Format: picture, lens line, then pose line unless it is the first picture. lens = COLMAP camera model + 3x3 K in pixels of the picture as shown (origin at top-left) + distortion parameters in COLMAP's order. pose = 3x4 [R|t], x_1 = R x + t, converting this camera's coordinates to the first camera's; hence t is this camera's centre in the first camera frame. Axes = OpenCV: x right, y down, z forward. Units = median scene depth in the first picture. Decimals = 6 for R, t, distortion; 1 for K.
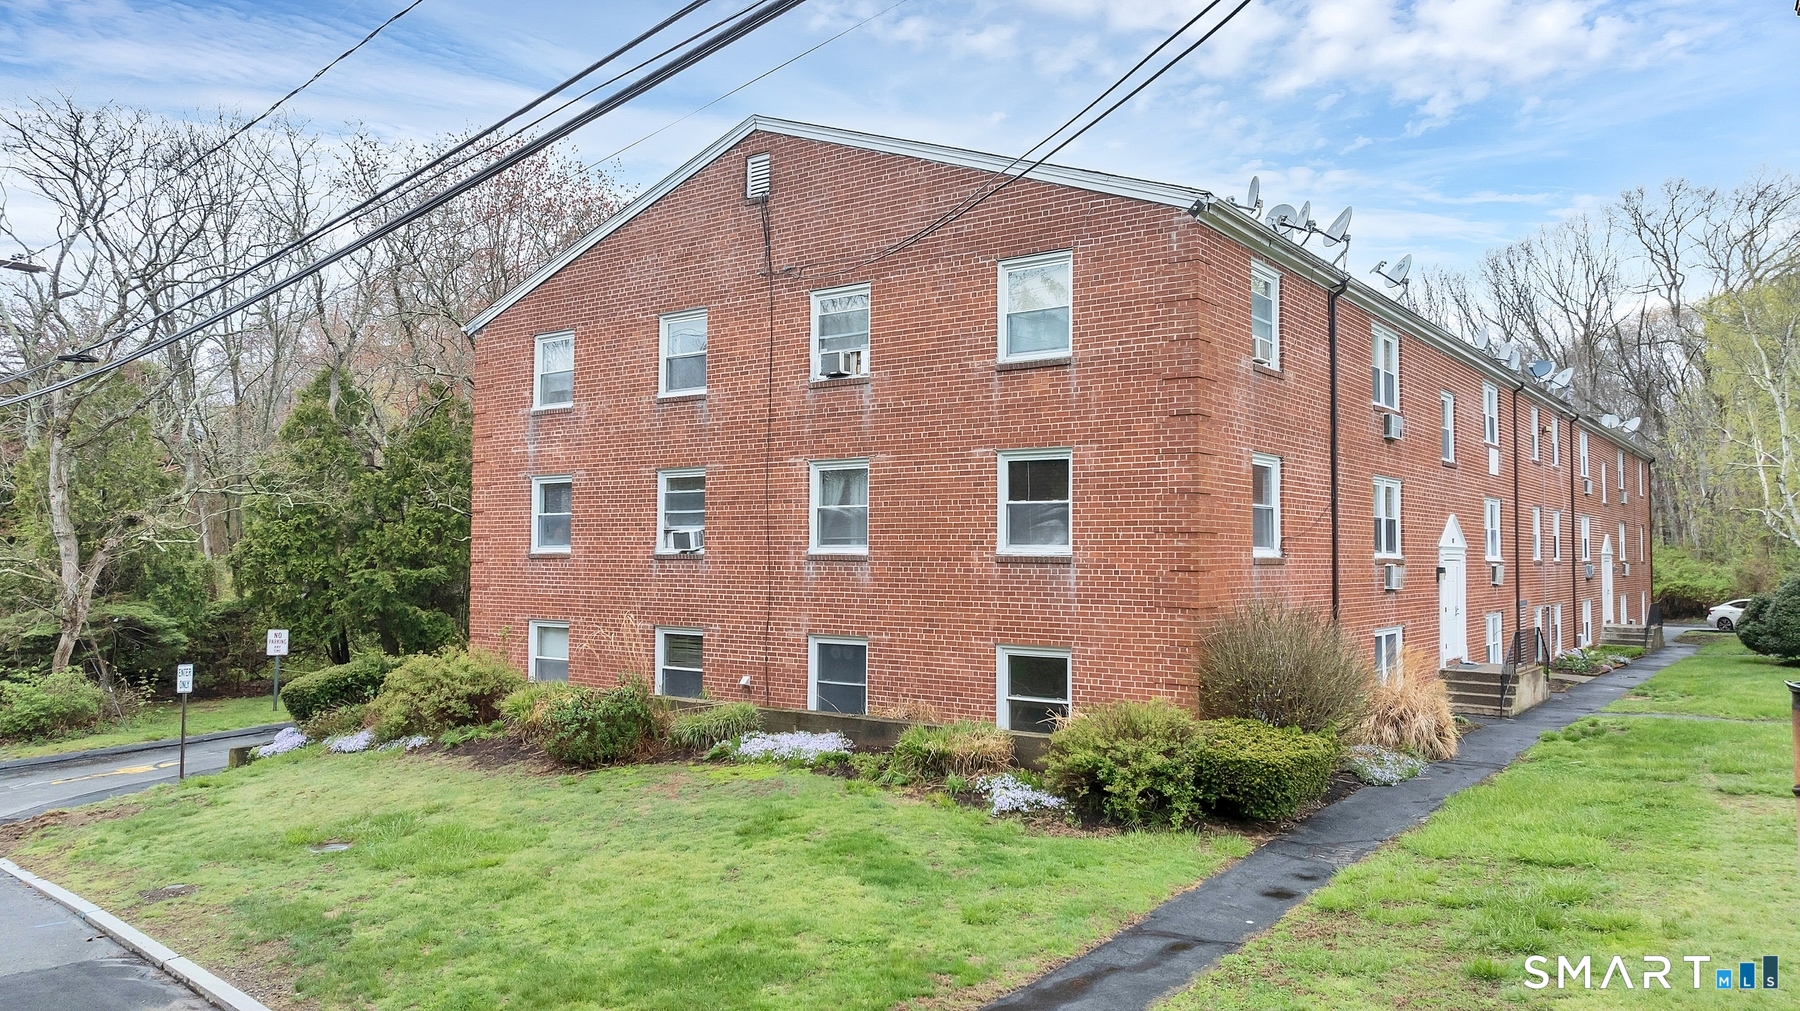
lens RADIAL K [[1268.2, 0, 900.0], [0, 1268.2, 505.5], [0, 0, 1]] dist [-0.033431, 0.025644]
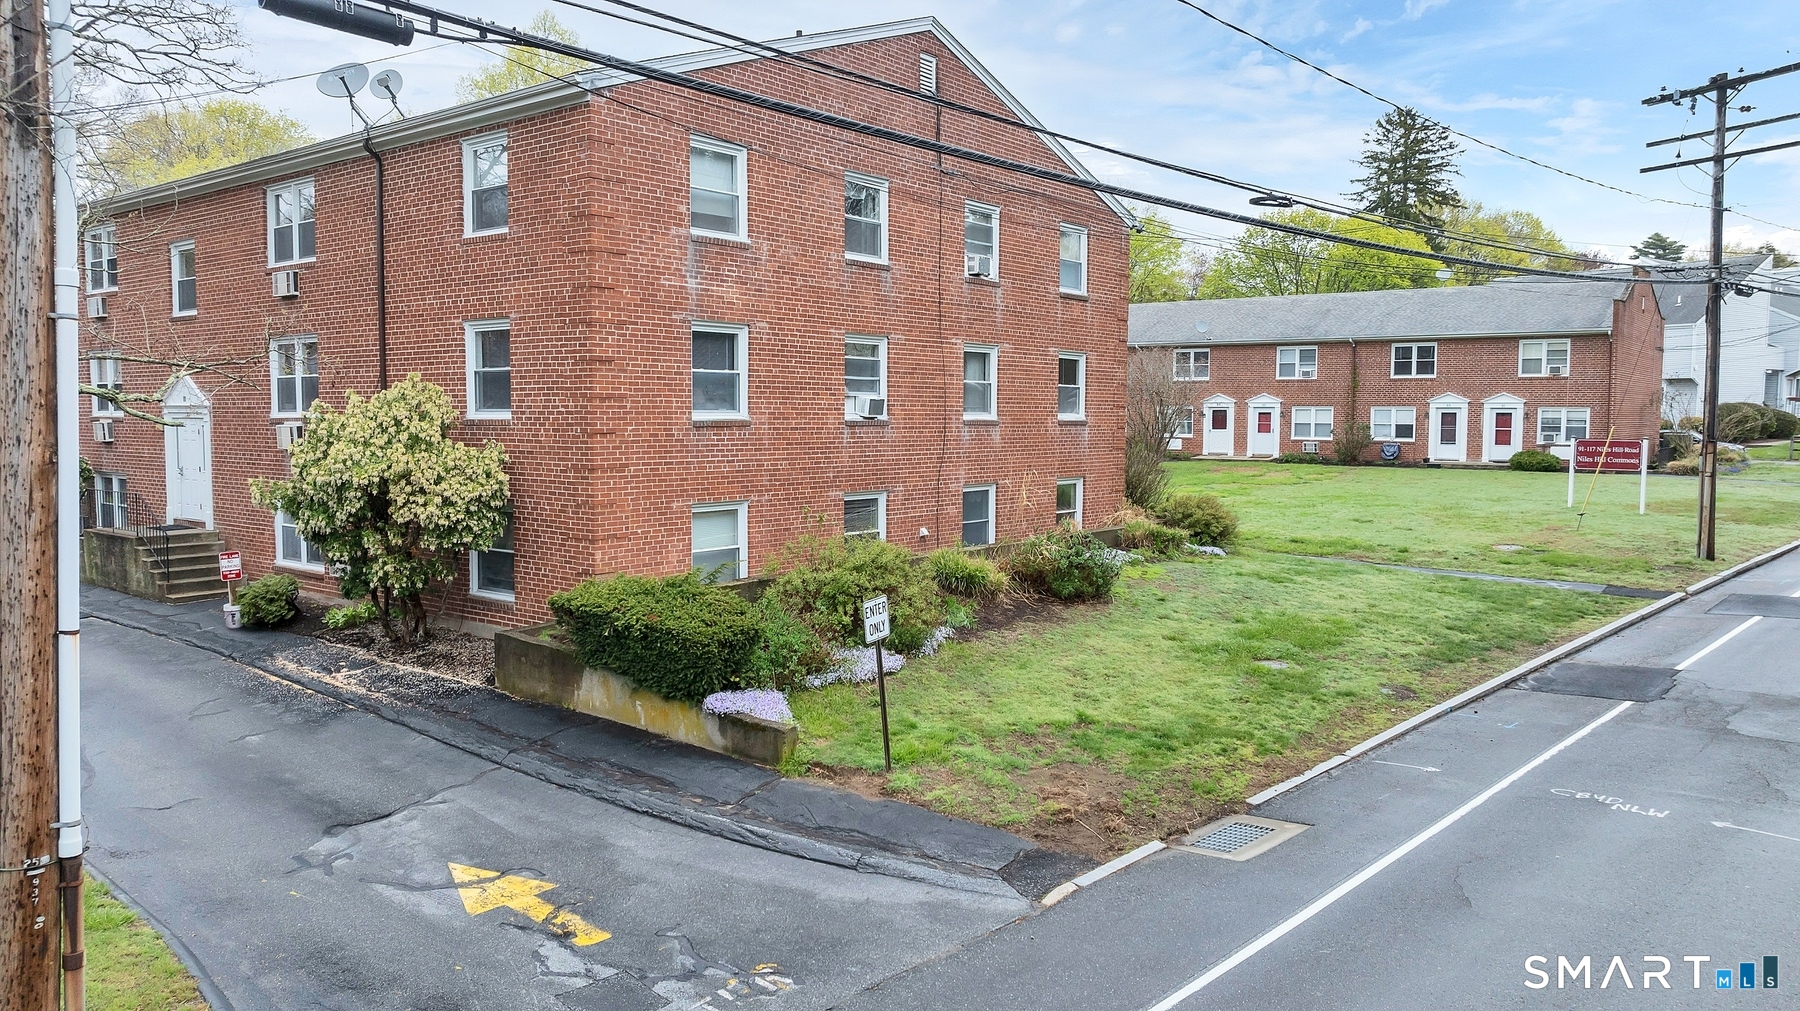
lens RADIAL K [[1268.2, 0, 900.0], [0, 1268.2, 505.5], [0, 0, 1]] dist [-0.033431, 0.025644]
pose [[0.020127, -0.072038, 0.997199, -1.267642], [-0.038990, 0.996586, 0.072781, 0.033708], [-0.999037, -0.040346, 0.017250, 1.019275]]
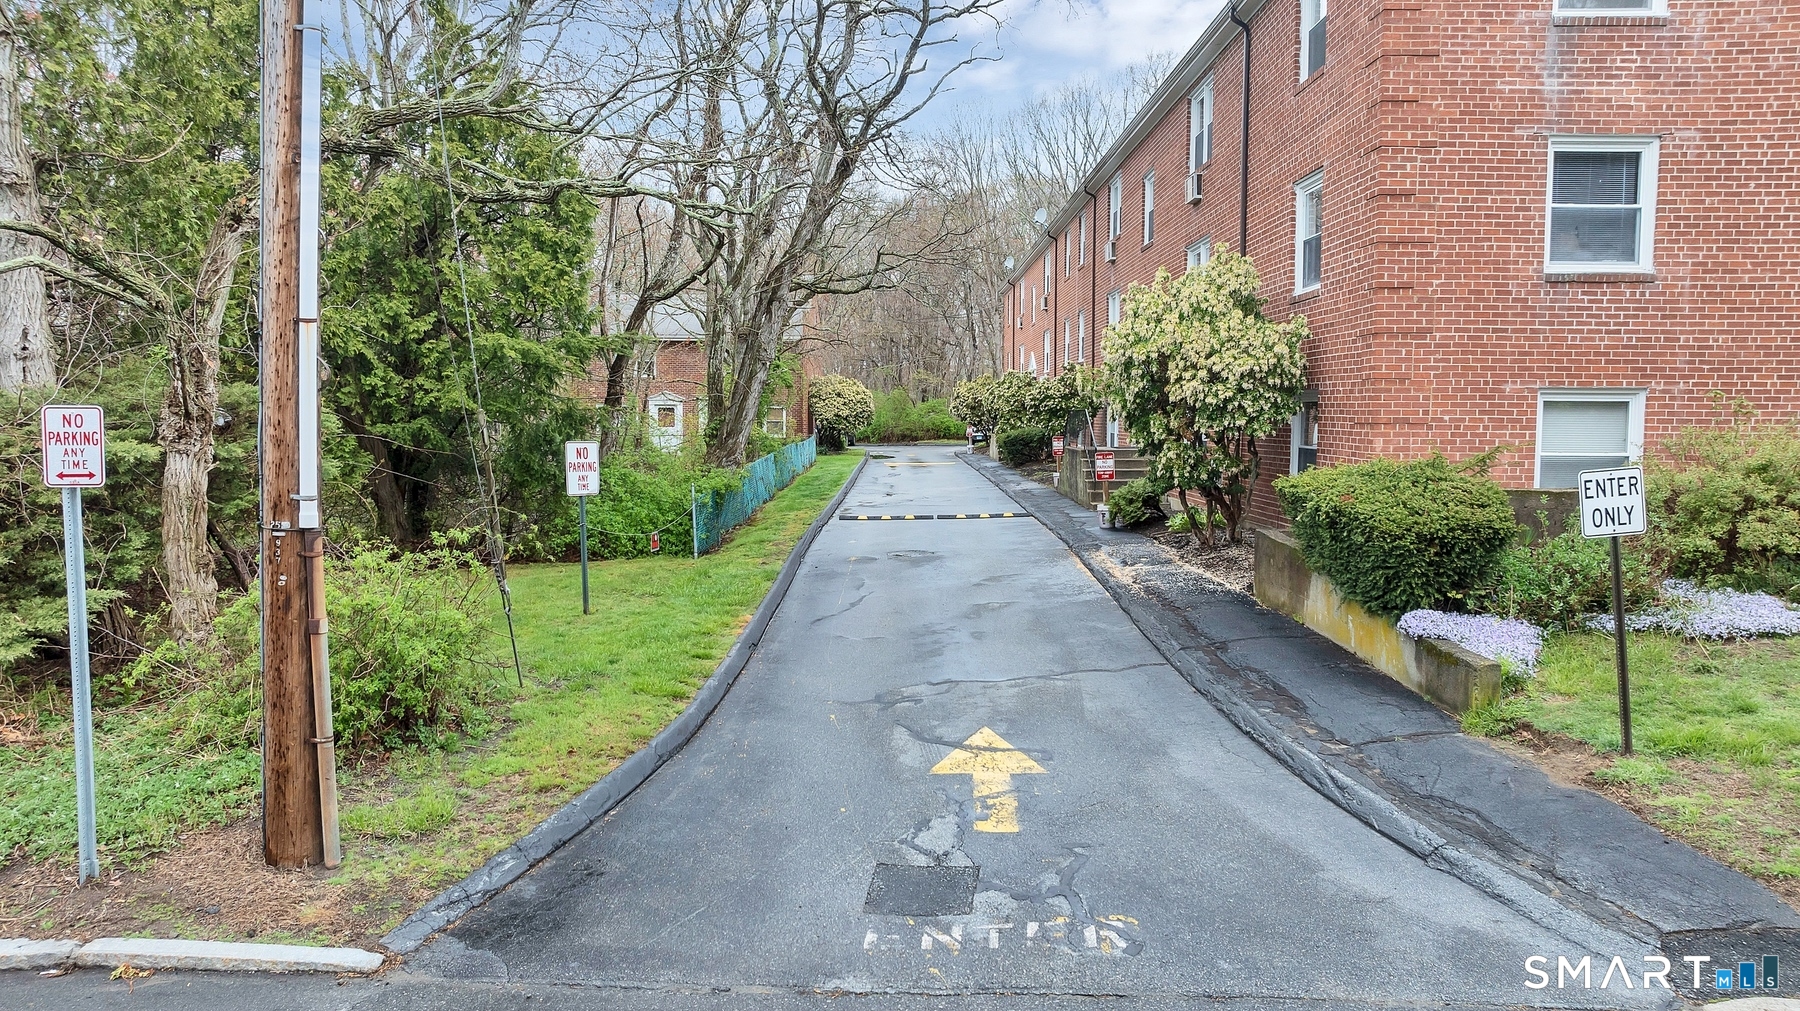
lens RADIAL K [[1268.2, 0, 900.0], [0, 1268.2, 505.5], [0, 0, 1]] dist [-0.033431, 0.025644]
pose [[0.801899, -0.037062, 0.596309, -1.028536], [-0.025526, 0.995038, 0.096170, 0.112535], [-0.596914, -0.092340, 0.796973, 0.847431]]
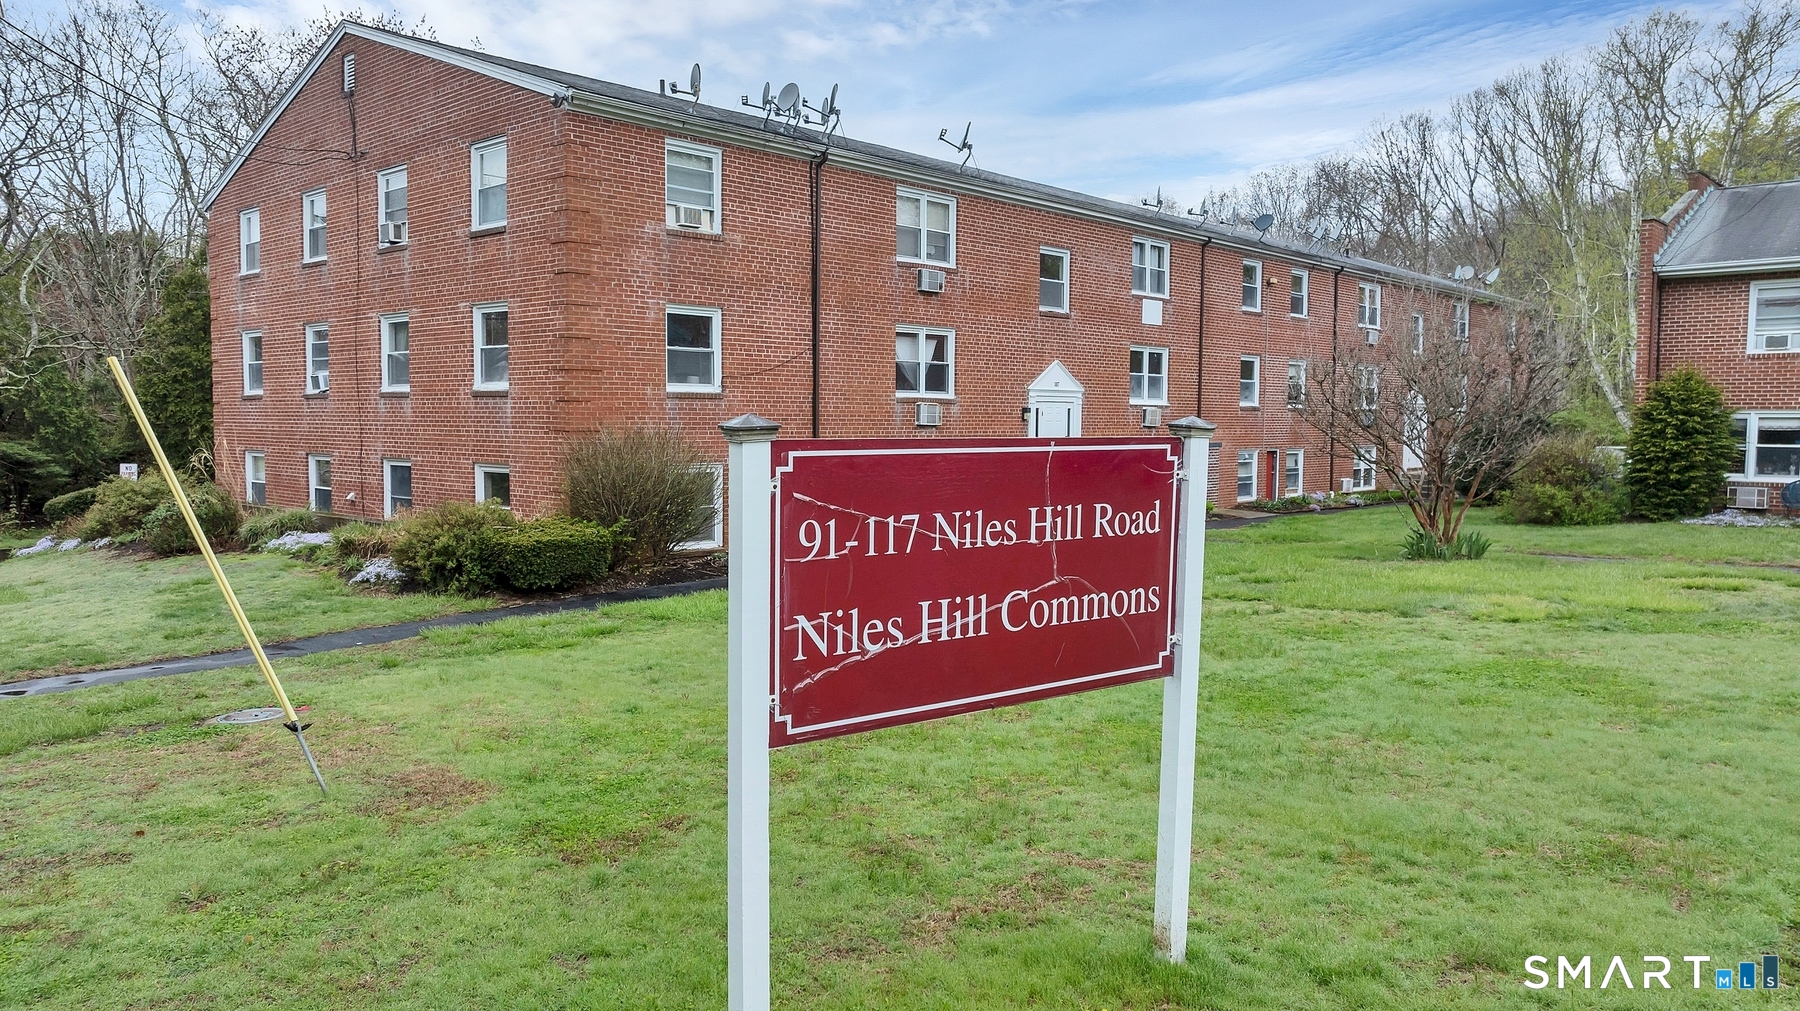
lens RADIAL K [[1285.2, 0, 900.0], [0, 1285.2, 505.5], [0, 0, 1]] dist [-0.033605, -0.000762]
pose [[0.994335, 0.009503, -0.105870, 0.545000], [0.001961, 0.994187, 0.107653, 0.015270], [0.106278, -0.107251, 0.988535, -0.168380]]
